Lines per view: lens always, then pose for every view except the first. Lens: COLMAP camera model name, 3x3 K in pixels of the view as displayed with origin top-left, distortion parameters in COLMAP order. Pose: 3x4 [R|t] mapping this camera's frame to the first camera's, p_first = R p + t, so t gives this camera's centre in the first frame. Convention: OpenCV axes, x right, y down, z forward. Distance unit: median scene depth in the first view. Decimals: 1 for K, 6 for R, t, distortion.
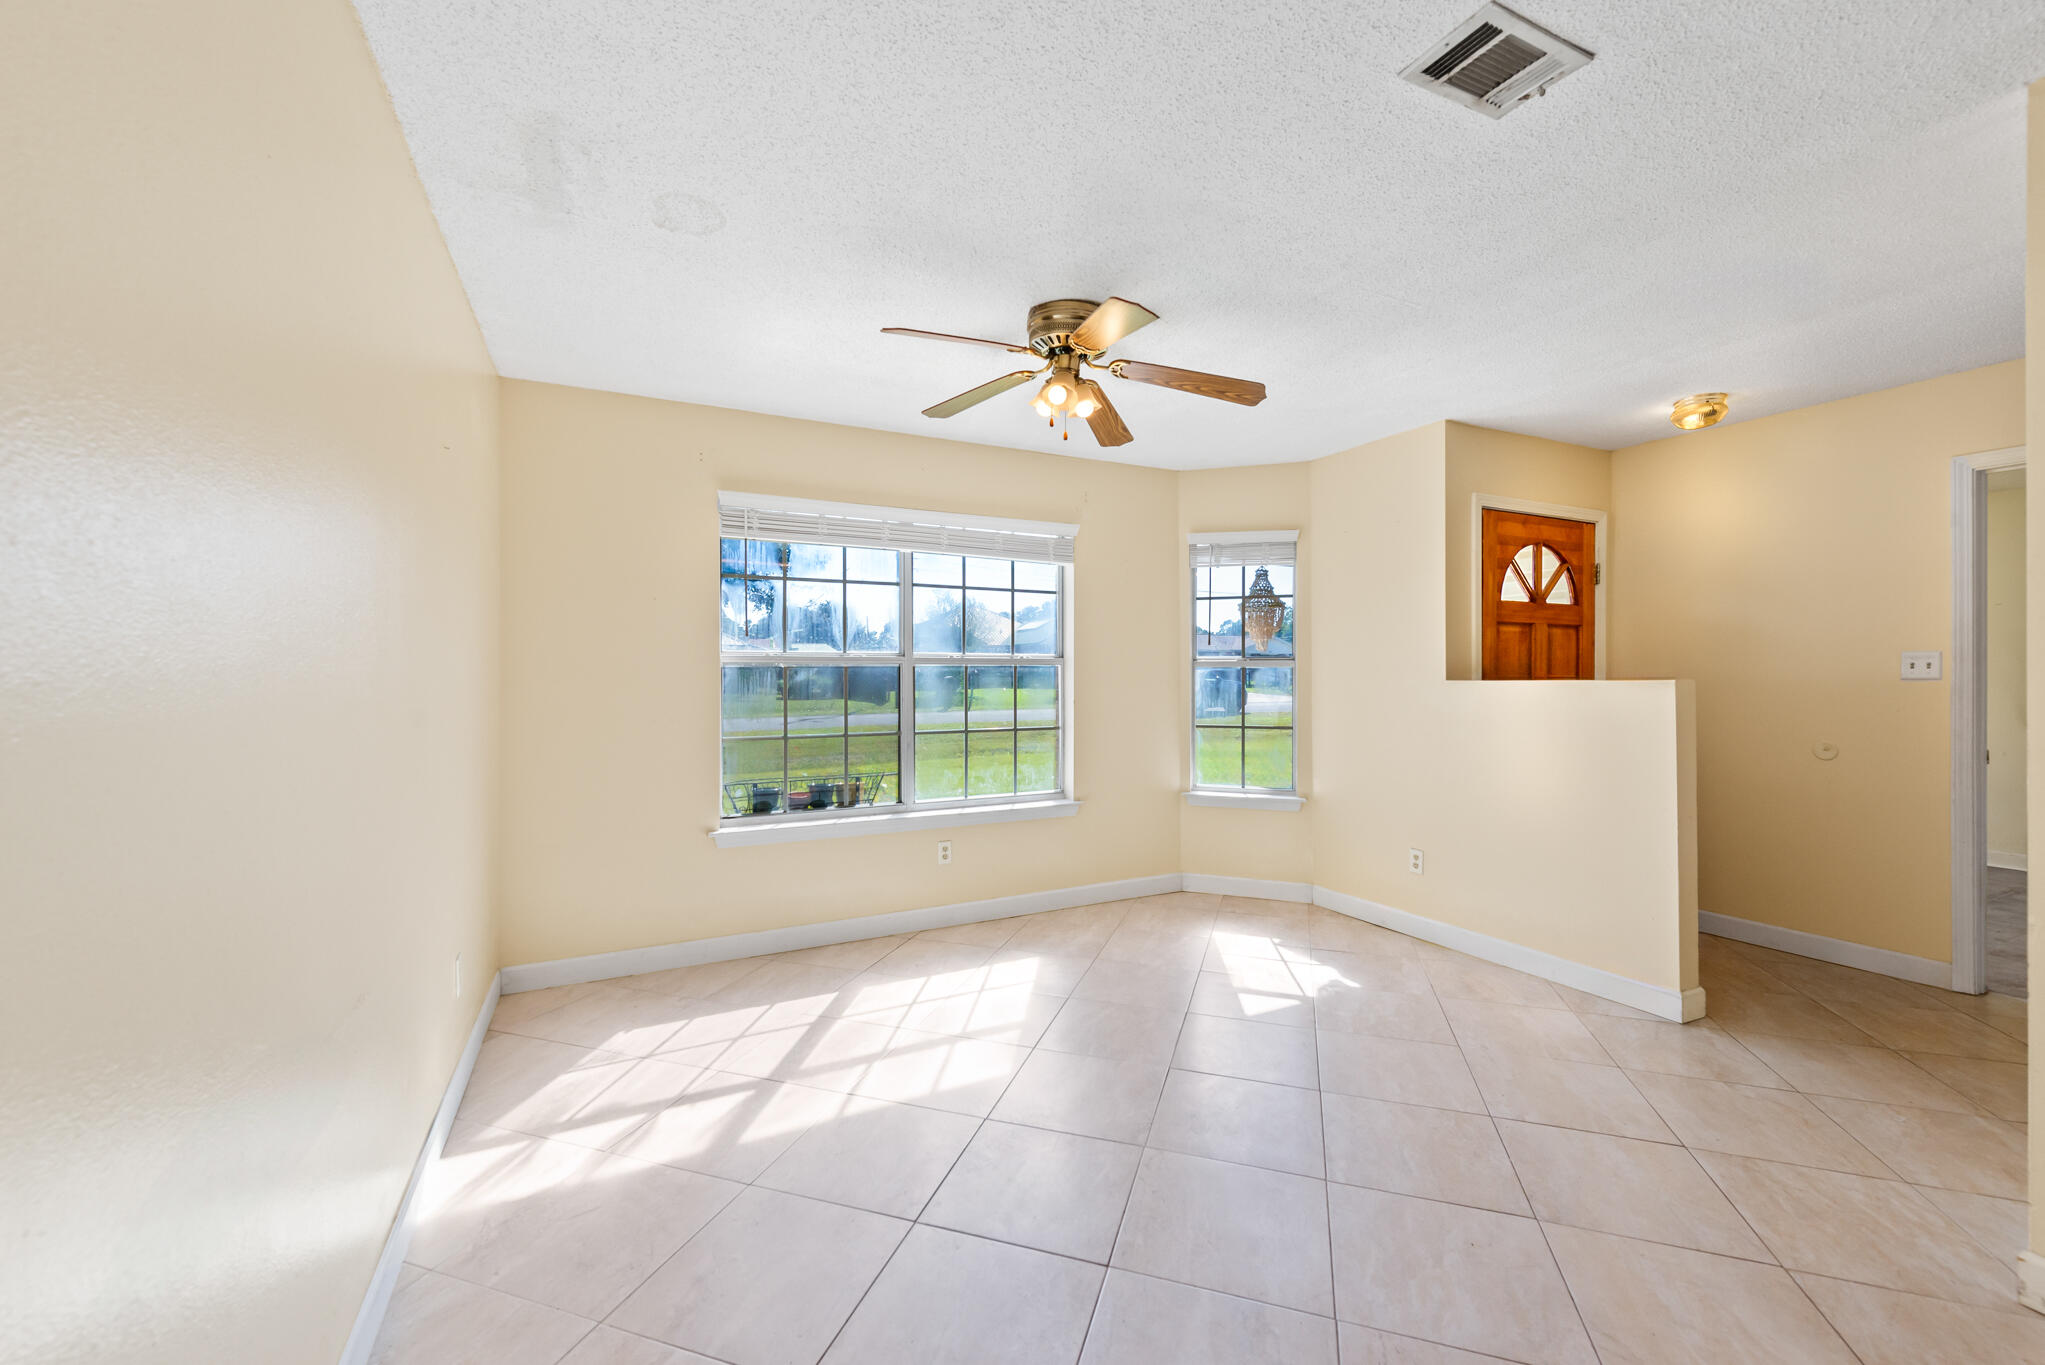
lens RADIAL K [[805.4, 0, 1024.3], [0, 805.4, 684.0], [0, 0, 1]] dist [0.017842, -0.005280]
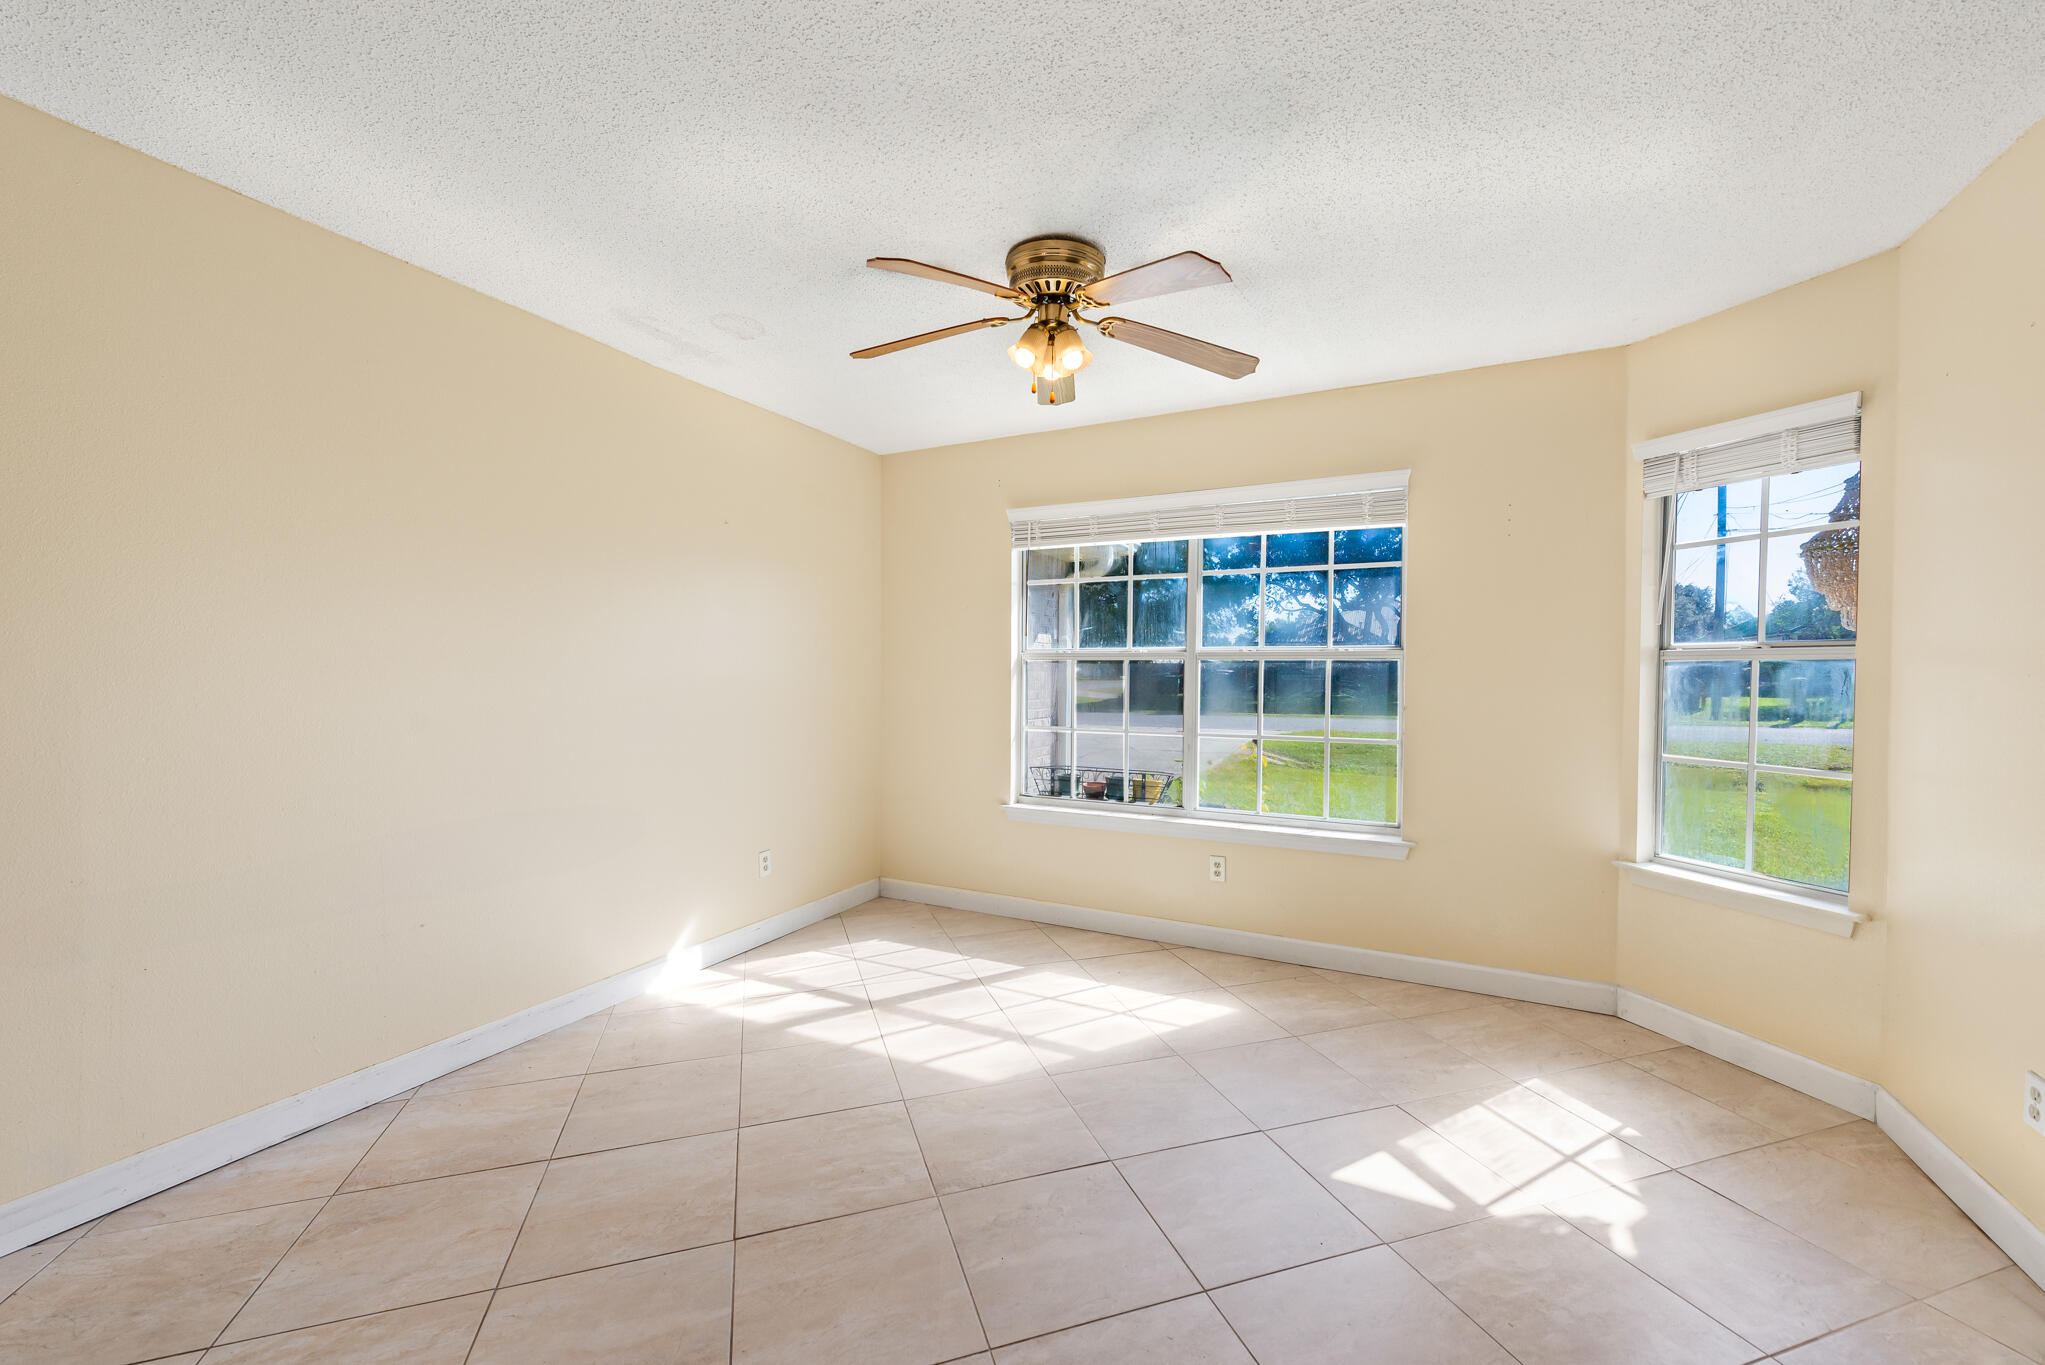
lens RADIAL K [[805.4, 0, 1024.3], [0, 805.4, 684.0], [0, 0, 1]] dist [0.017842, -0.005280]
pose [[0.594385, 0.017175, -0.803997, 0.601462], [-0.014201, 0.999840, 0.010860, -0.003931], [0.804055, 0.004963, 0.594534, 0.354365]]
